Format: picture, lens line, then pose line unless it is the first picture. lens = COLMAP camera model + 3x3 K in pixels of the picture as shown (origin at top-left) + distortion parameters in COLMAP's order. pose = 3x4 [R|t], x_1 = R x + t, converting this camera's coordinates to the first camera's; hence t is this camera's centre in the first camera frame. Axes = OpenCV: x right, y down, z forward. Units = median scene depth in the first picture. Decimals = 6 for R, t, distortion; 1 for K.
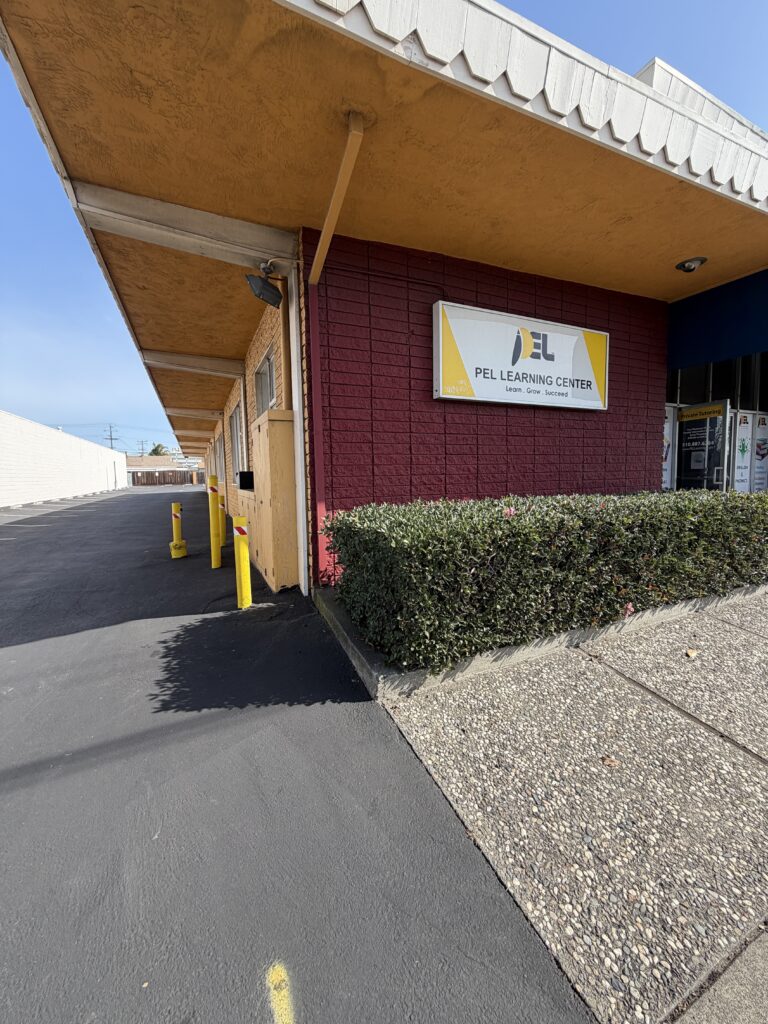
lens RADIAL K [[407.1, 0, 384.0], [0, 407.1, 512.0], [0, 0, 1]] dist [-0.007713, 0.000040]
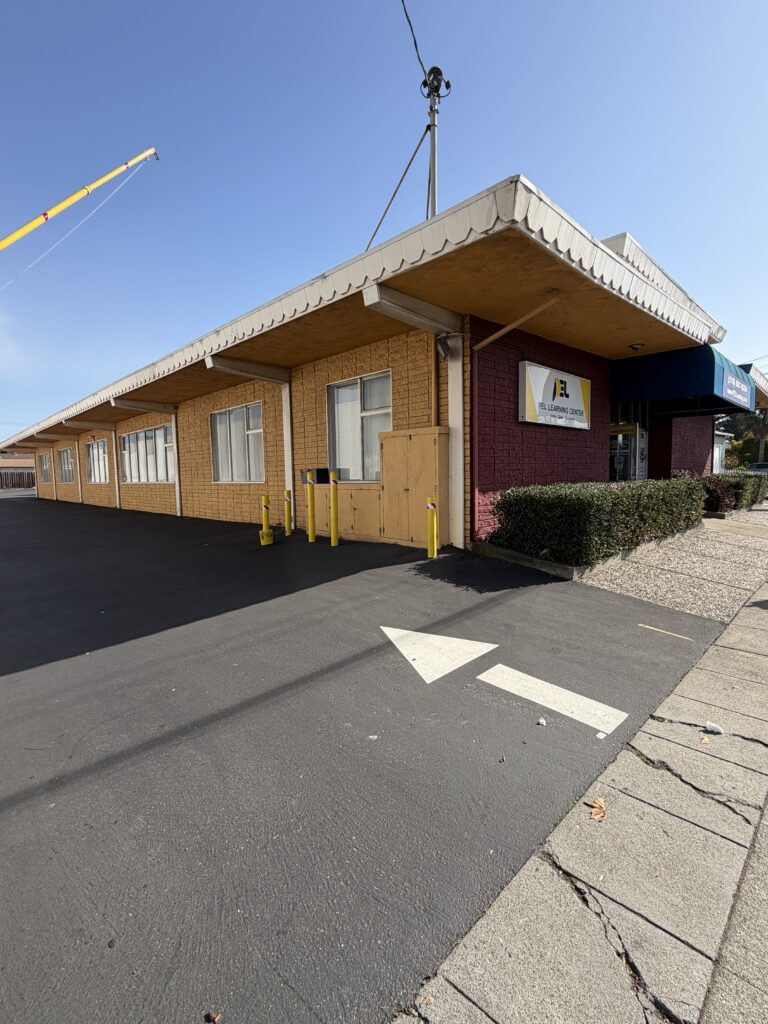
lens RADIAL K [[472.8, 0, 384.0], [0, 472.8, 512.0], [0, 0, 1]] dist [-0.001984, -0.000095]
pose [[0.942822, -0.025810, 0.332295, -1.000131], [0.031043, 0.999463, -0.010449, 0.073052], [-0.331847, 0.020167, 0.943118, -0.543946]]
